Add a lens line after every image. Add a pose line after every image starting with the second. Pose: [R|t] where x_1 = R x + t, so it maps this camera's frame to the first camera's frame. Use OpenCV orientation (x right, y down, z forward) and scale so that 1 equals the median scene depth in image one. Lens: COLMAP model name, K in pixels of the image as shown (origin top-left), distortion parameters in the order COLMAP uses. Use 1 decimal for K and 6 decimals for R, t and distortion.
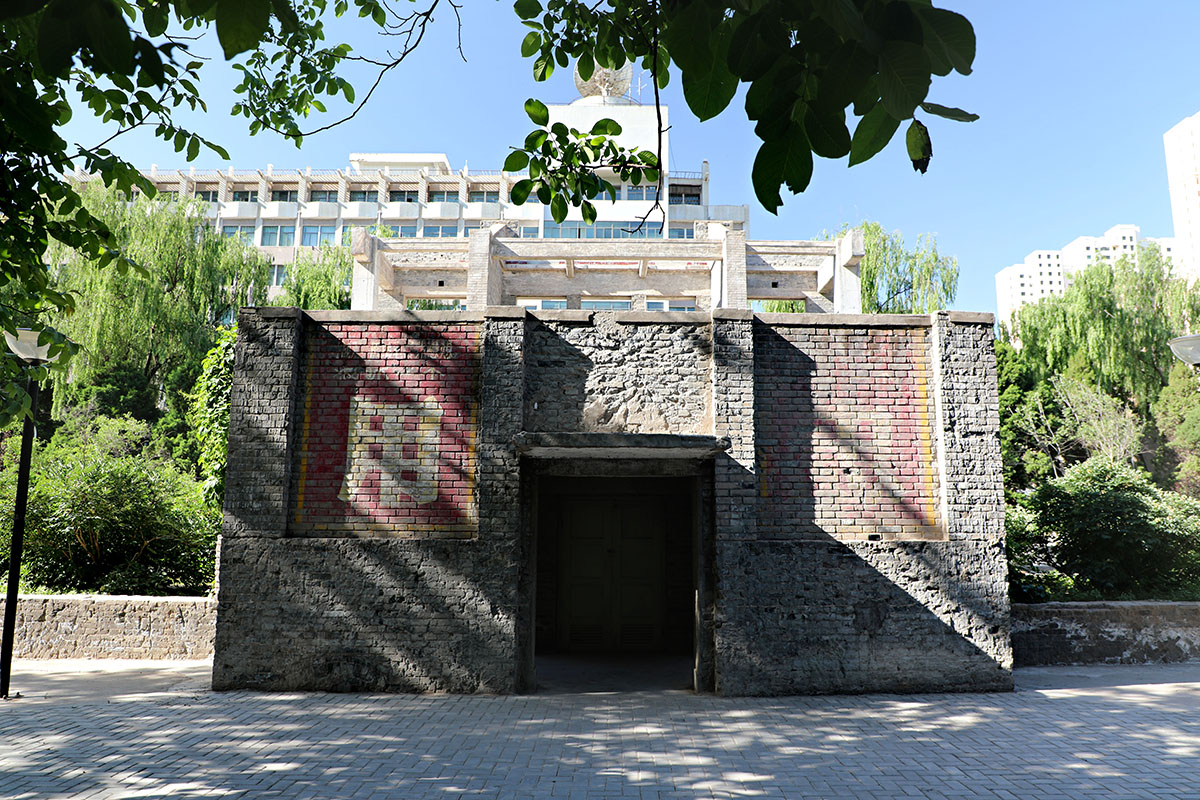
lens RADIAL K [[817.4, 0, 610.3], [0, 817.4, 403.2], [0, 0, 1]] dist [-0.075380, 0.016519]
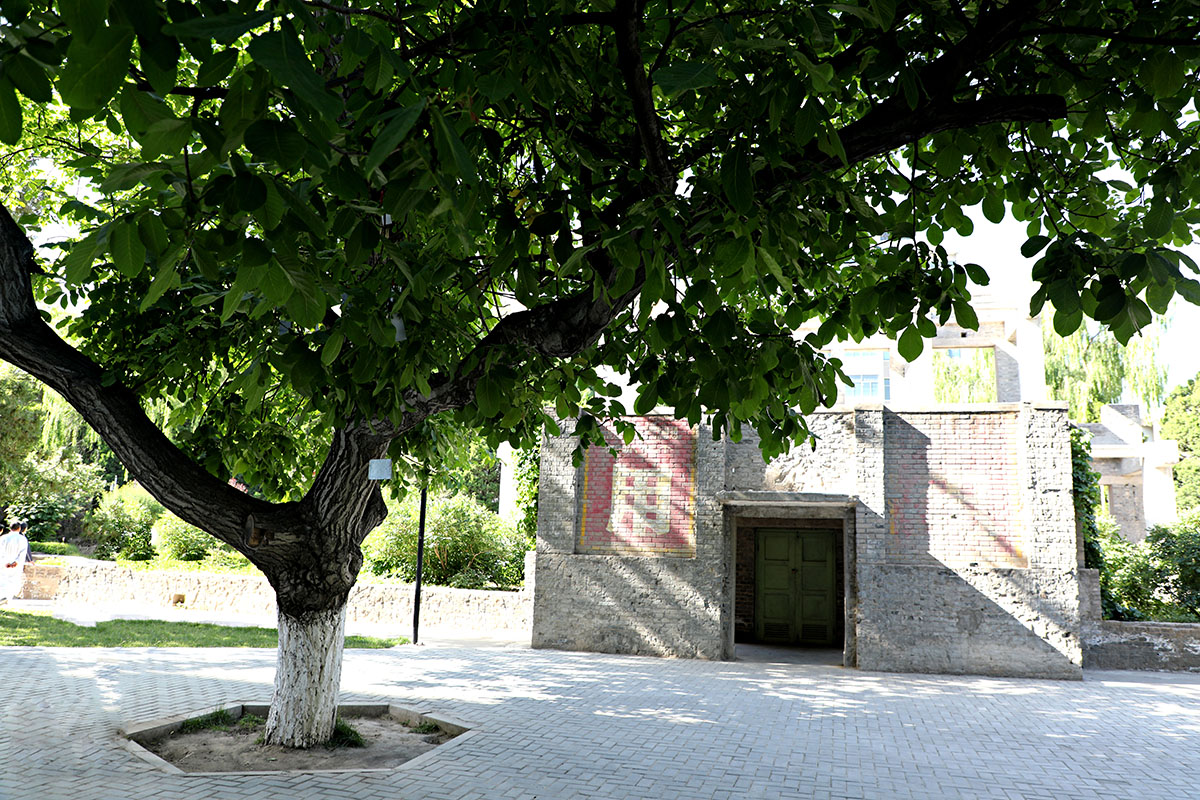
lens RADIAL K [[817.4, 0, 605.5], [0, 817.4, 398.7], [0, 0, 1]] dist [-0.075380, 0.016519]
pose [[0.961788, -0.020592, -0.273019, 0.097703], [0.011439, 0.999319, -0.035075, -0.080689], [0.273556, 0.030612, 0.961369, -0.526547]]
